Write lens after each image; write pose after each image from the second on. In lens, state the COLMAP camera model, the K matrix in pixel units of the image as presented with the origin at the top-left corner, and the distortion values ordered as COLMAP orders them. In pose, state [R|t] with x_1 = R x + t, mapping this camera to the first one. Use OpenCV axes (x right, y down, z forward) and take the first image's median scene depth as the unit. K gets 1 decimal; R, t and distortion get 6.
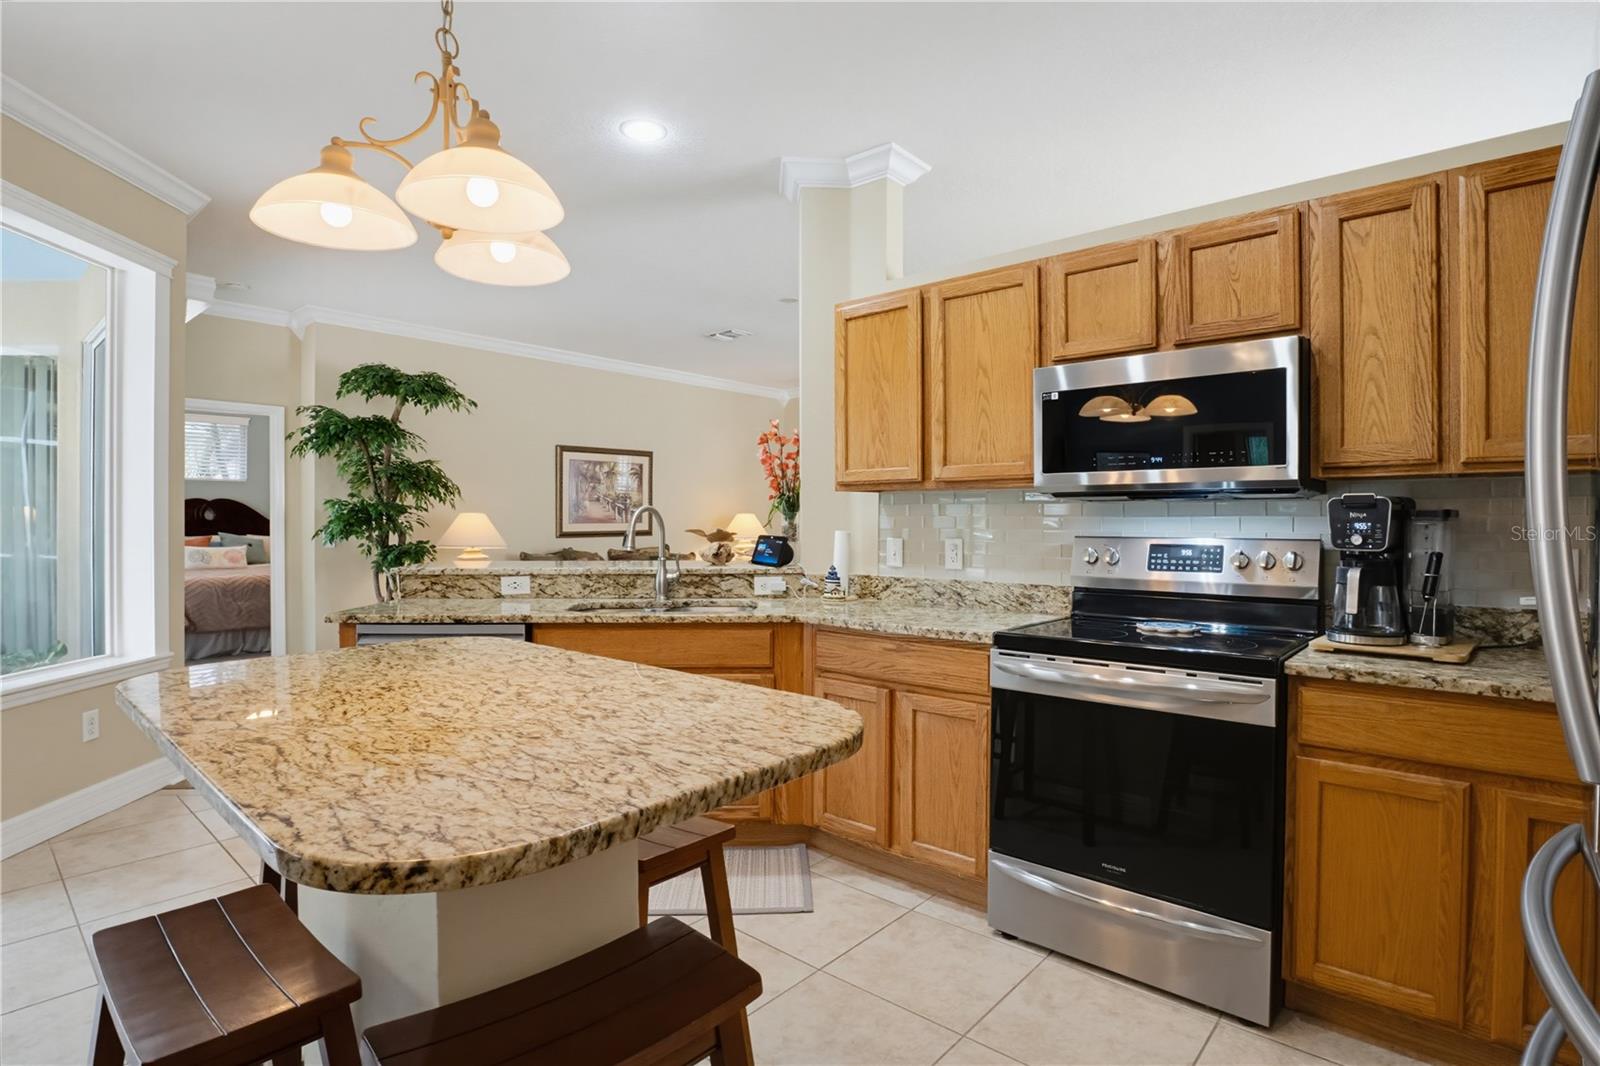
lens RADIAL K [[796.7, 0, 807.8], [0, 796.7, 525.7], [0, 0, 1]] dist [-0.036333, 0.000120]
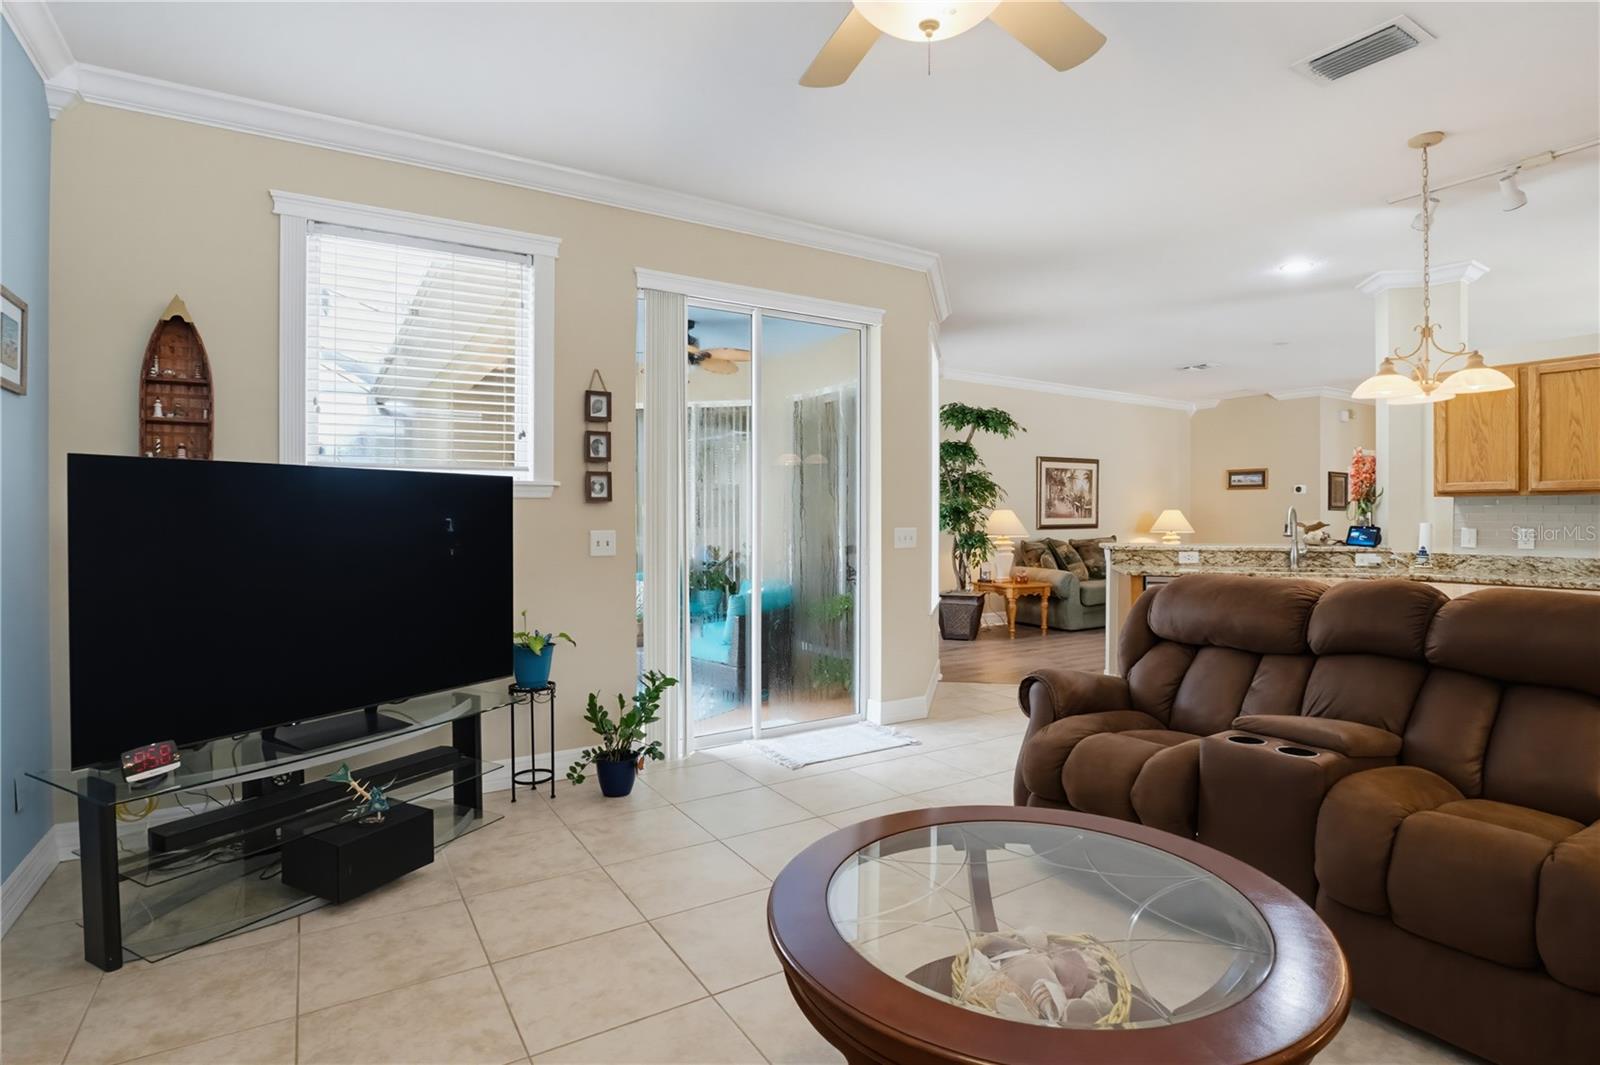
lens RADIAL K [[807.4, 0, 827.9], [0, 807.4, 523.3], [0, 0, 1]] dist [-0.026972, 0.001113]
pose [[0.962883, 0.002276, -0.269909, -0.626381], [-0.001452, 0.999994, 0.003251, 0.003571], [0.269914, -0.002738, 0.962880, -0.719330]]
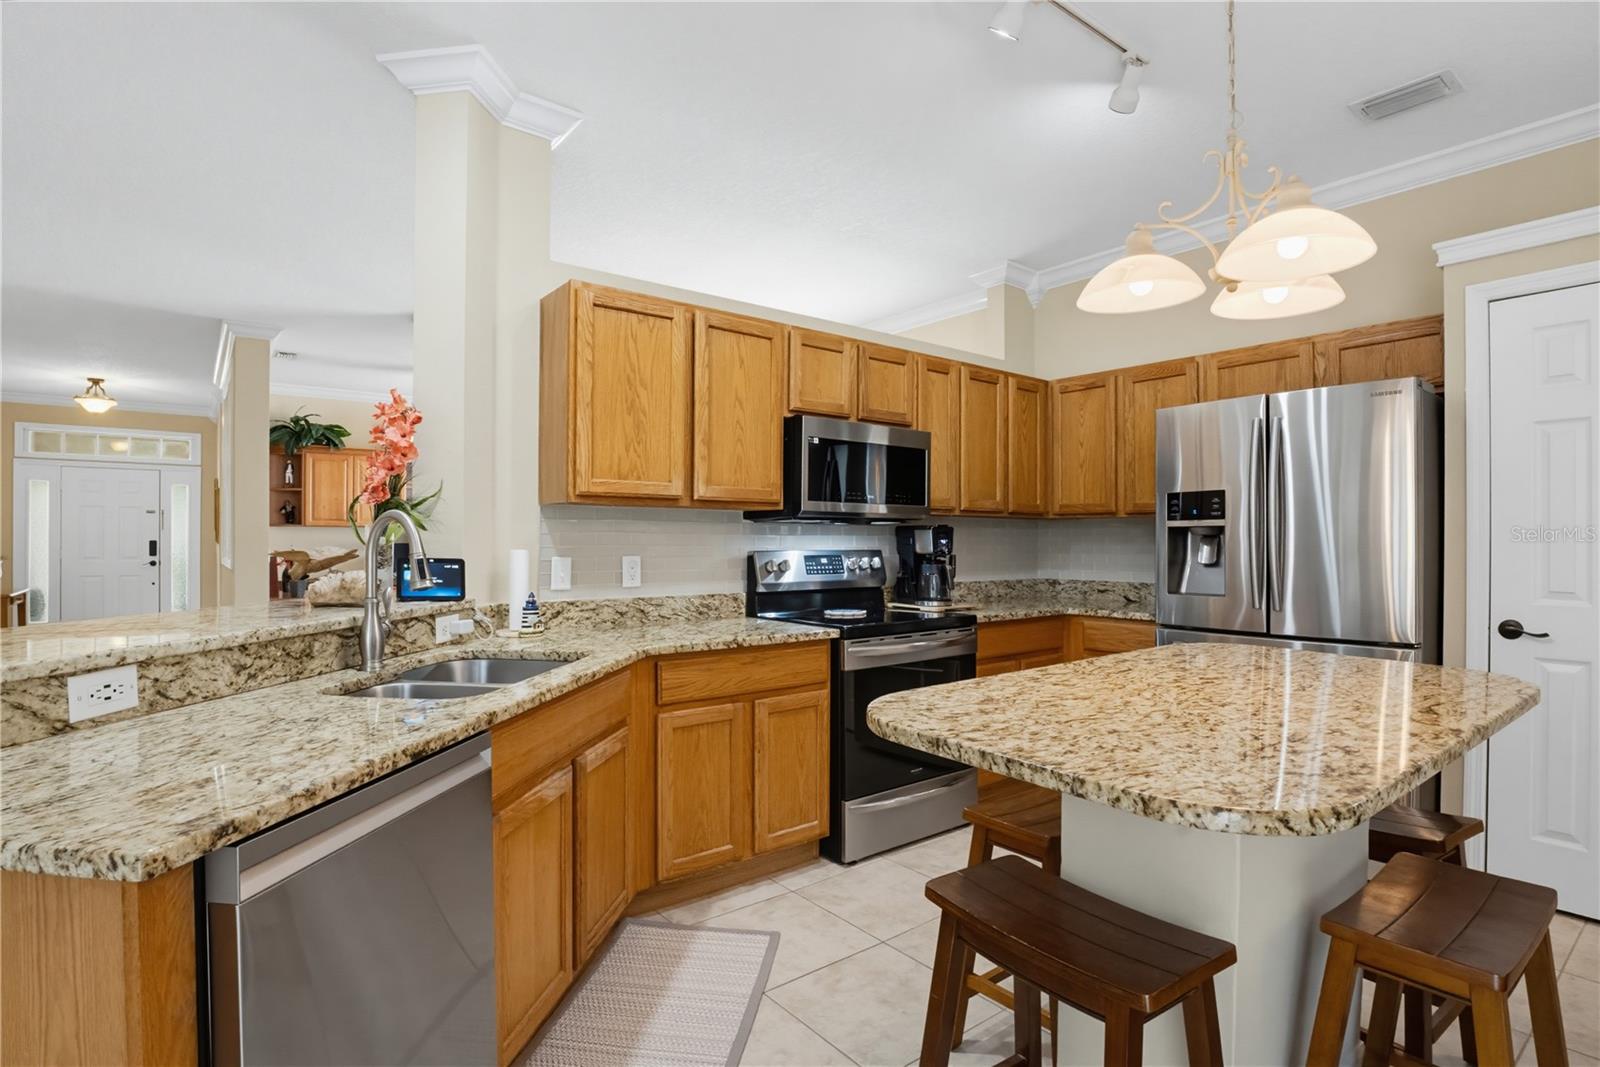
lens RADIAL K [[795.0, 0, 794.6], [0, 795.0, 540.8], [0, 0, 1]] dist [-0.031570, 0.000259]
pose [[0.187647, -0.000798, 0.982236, -0.692524], [0.003203, 0.999995, 0.000200, -0.001782], [-0.982231, 0.003109, 0.187649, 0.574939]]
